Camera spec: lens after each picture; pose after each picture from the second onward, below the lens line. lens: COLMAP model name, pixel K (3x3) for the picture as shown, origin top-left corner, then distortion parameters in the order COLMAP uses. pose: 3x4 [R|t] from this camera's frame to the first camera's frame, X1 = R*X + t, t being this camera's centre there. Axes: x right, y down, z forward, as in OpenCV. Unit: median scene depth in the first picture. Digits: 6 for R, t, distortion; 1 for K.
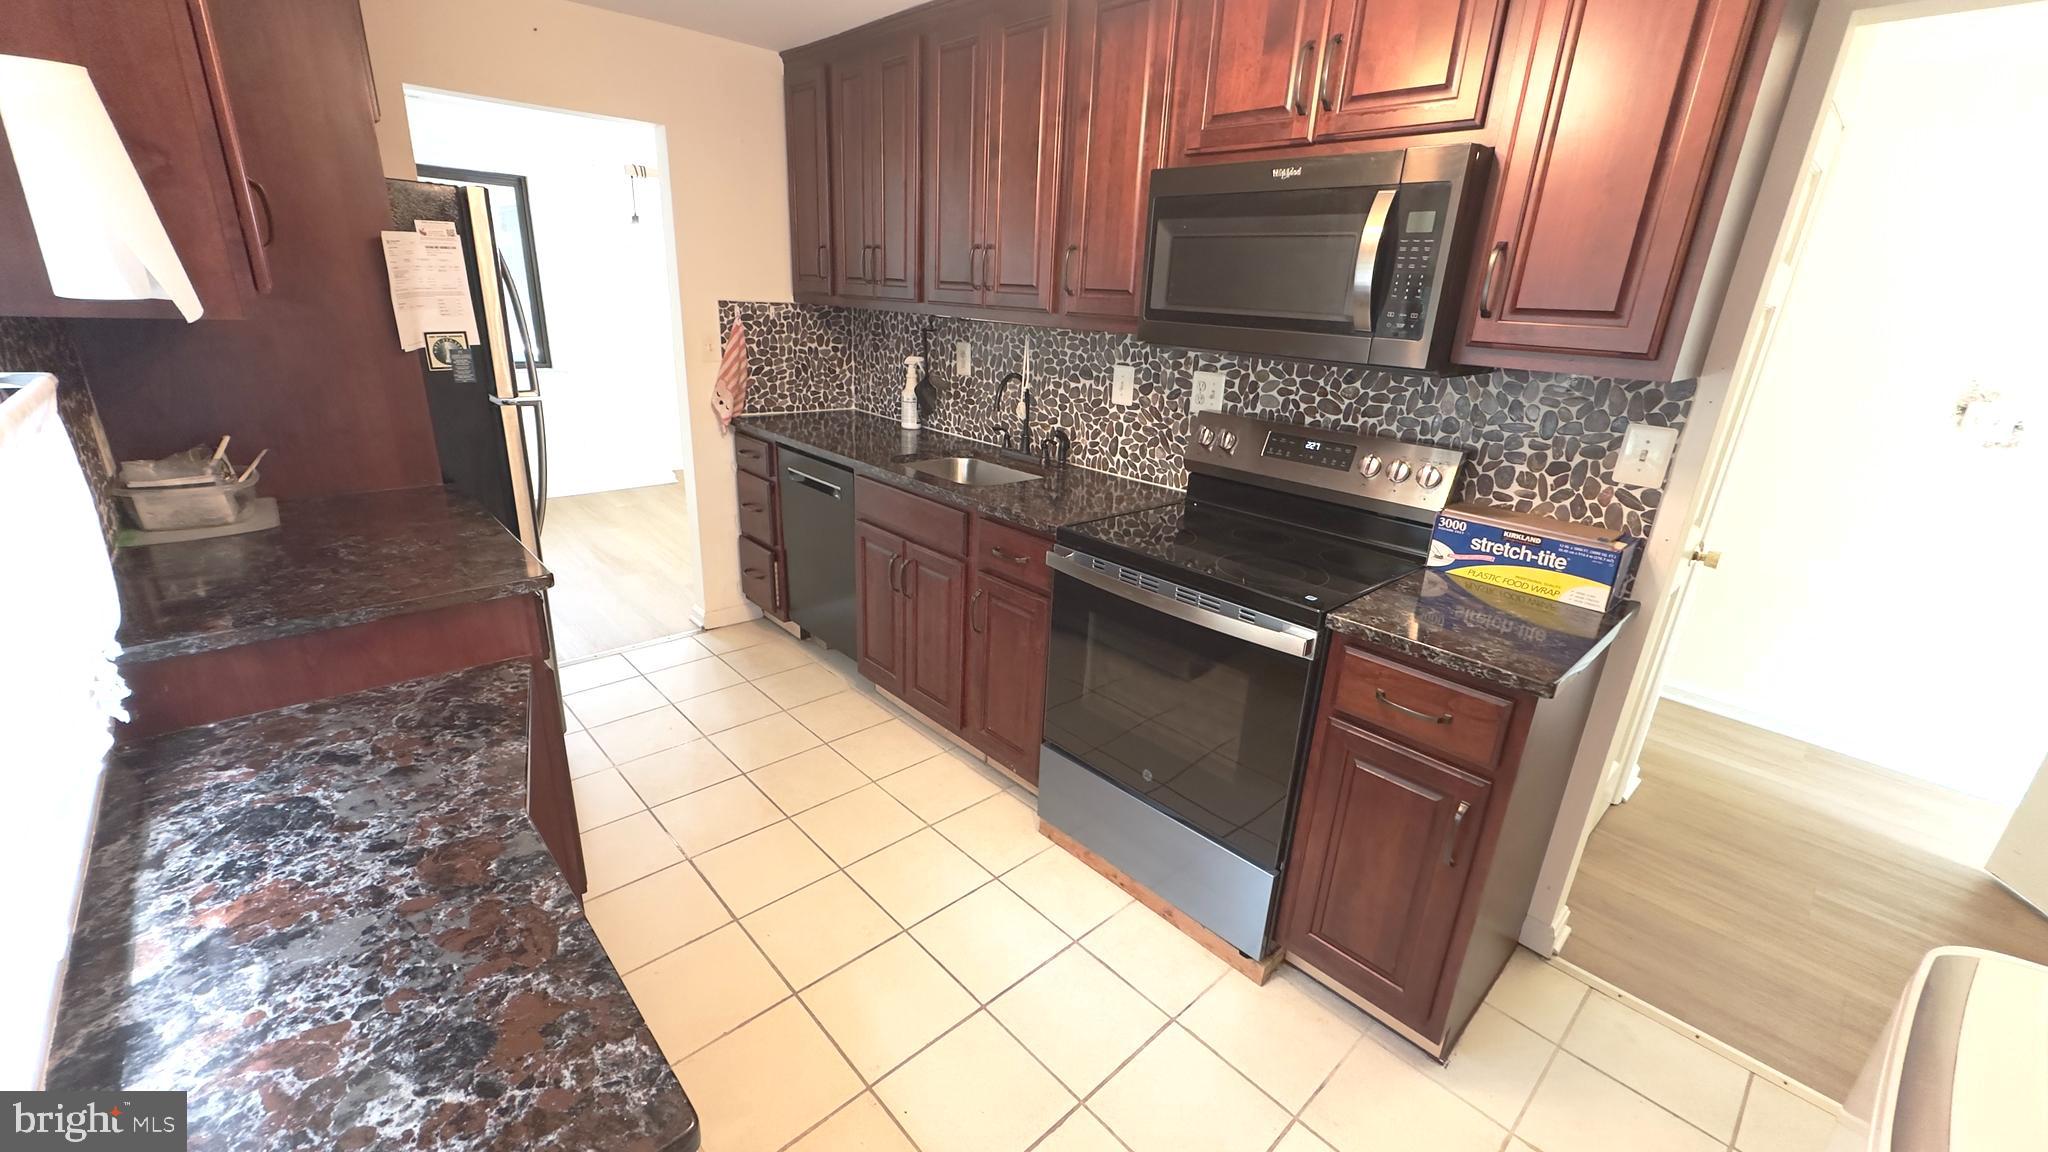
lens RADIAL K [[811.5, 0, 1017.4], [0, 811.5, 574.2], [0, 0, 1]] dist [-0.001704, 0.000234]
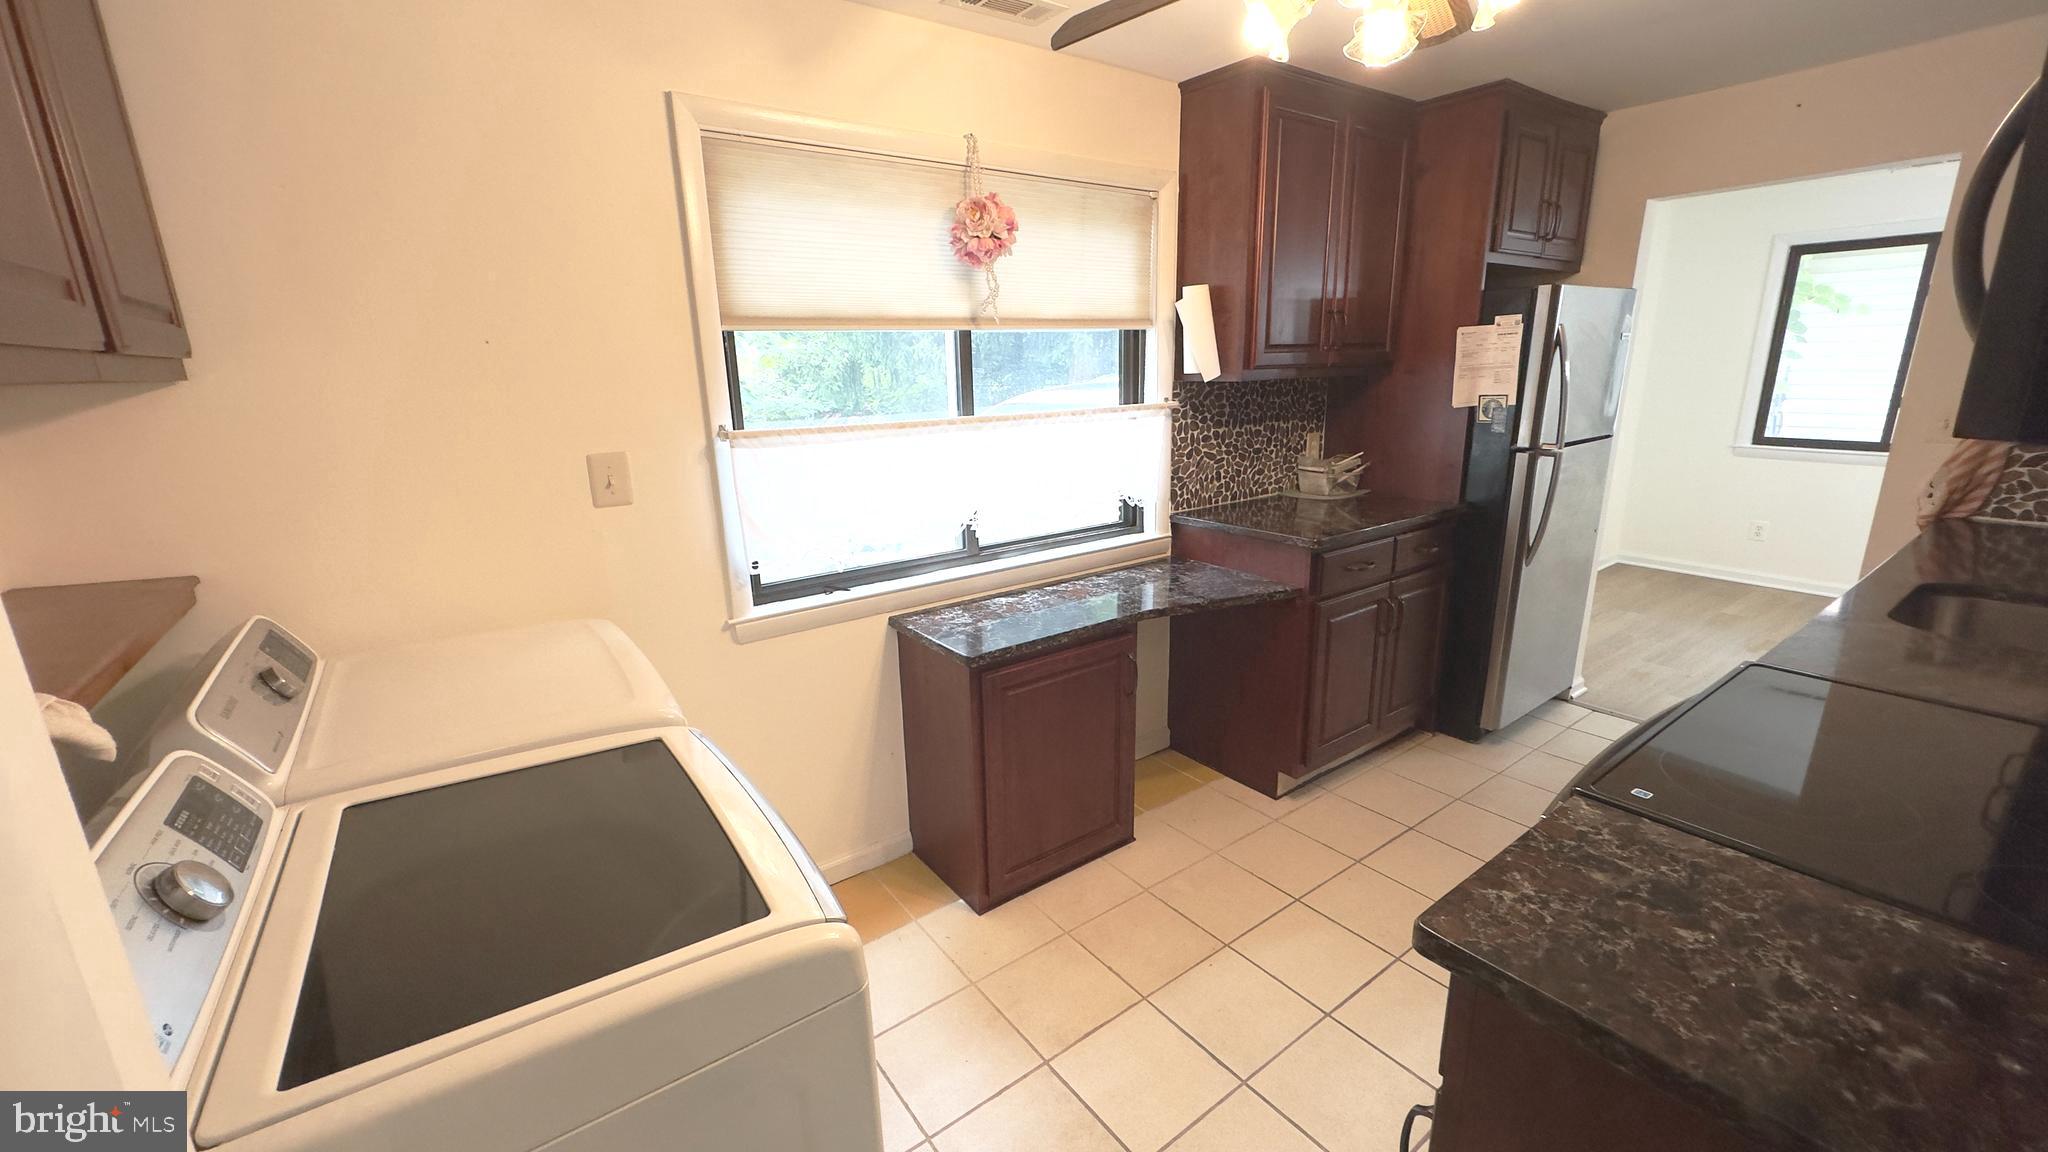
lens RADIAL K [[811.5, 0, 1021.1], [0, 811.5, 572.8], [0, 0, 1]] dist [-0.001704, 0.000234]
pose [[-0.117703, 0.204395, -0.971786, 0.761312], [-0.307634, 0.922943, 0.231383, -0.095014], [0.944197, 0.326189, -0.045754, 0.412792]]
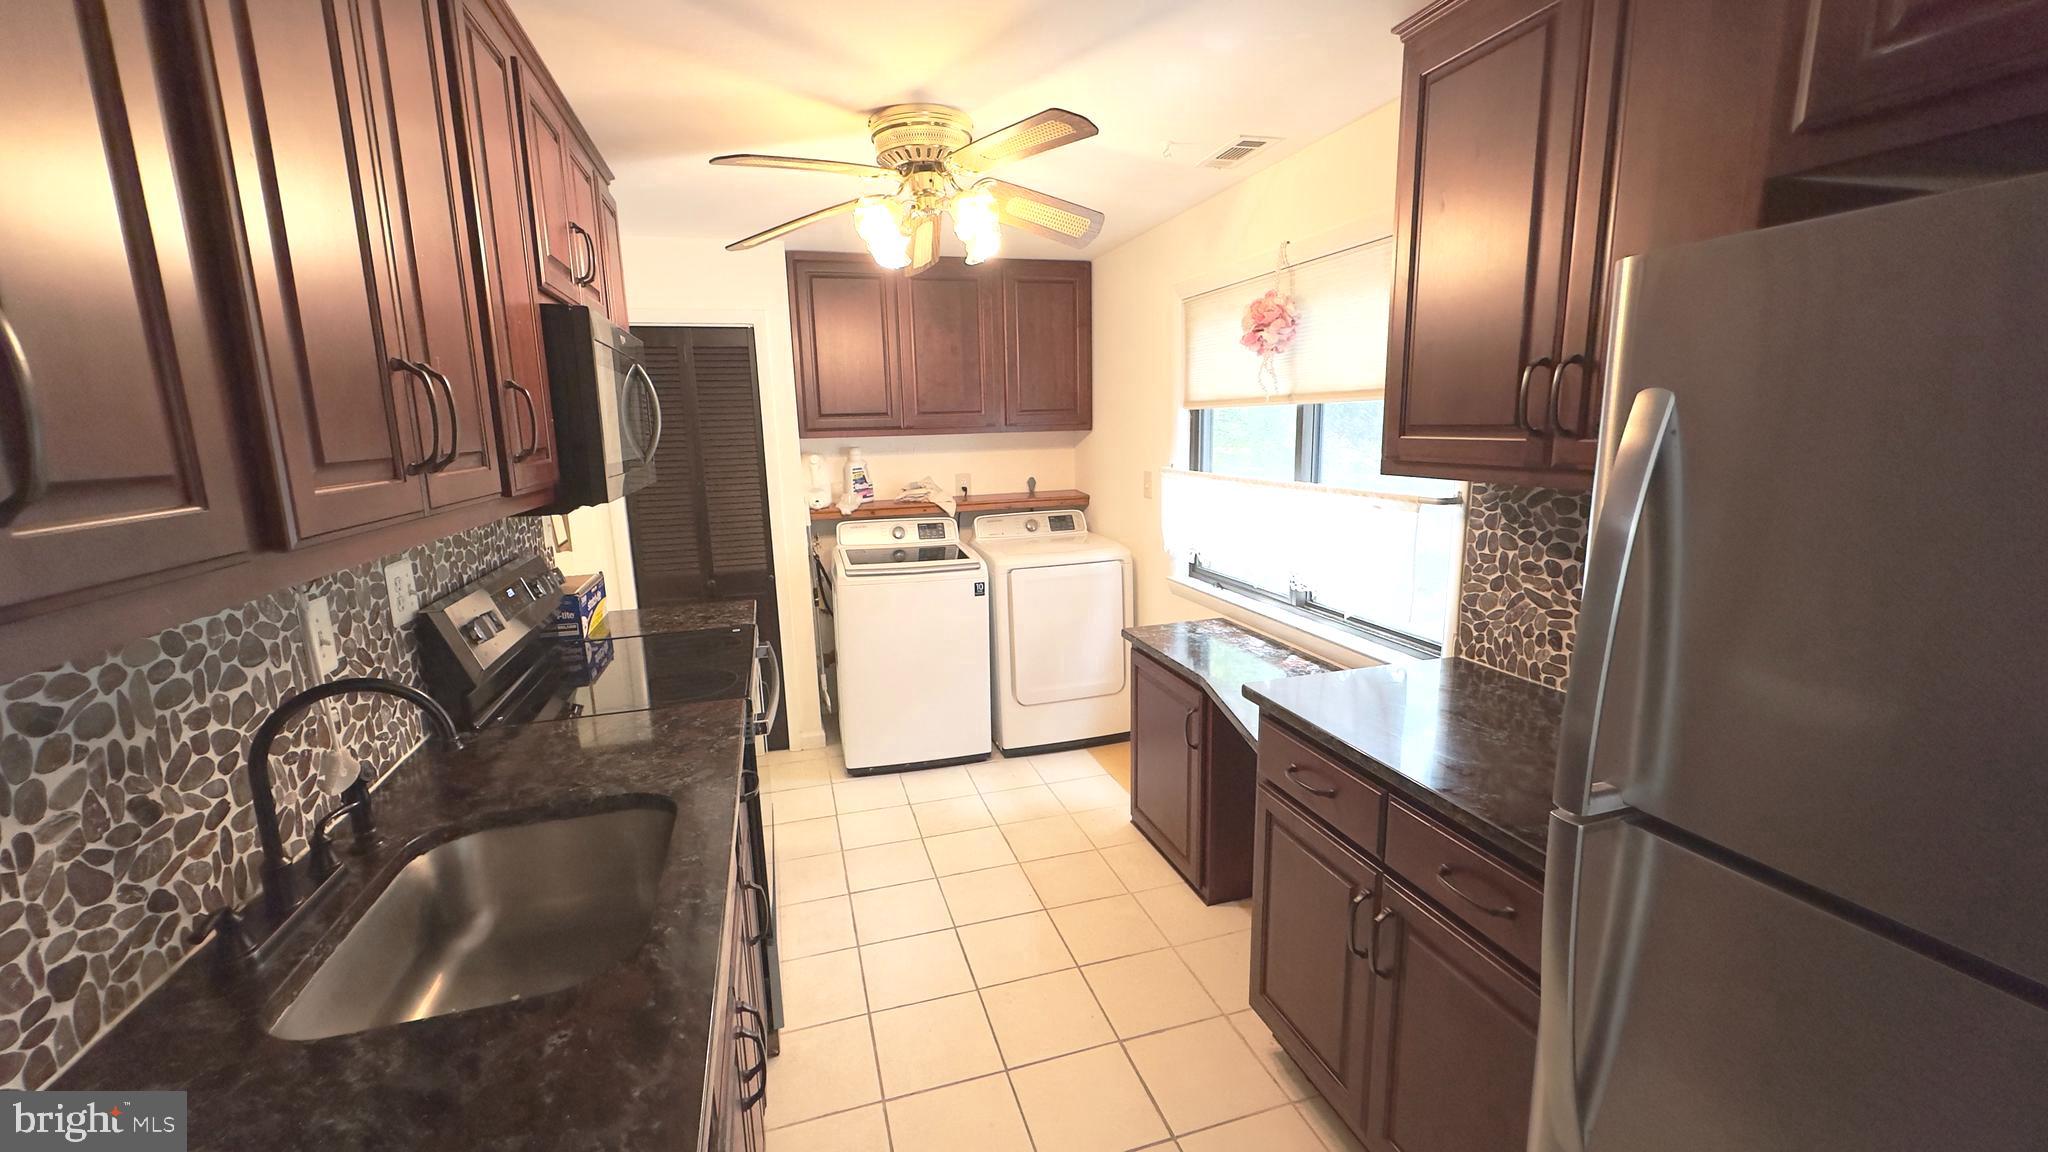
lens RADIAL K [[811.5, 0, 1022.0], [0, 811.5, 572.2], [0, 0, 1]] dist [-0.001704, 0.000234]
pose [[-0.899395, -0.106678, 0.423920, -0.572490], [0.124946, 0.866572, 0.483158, -0.560796], [-0.418900, 0.487517, -0.766061, 1.459518]]
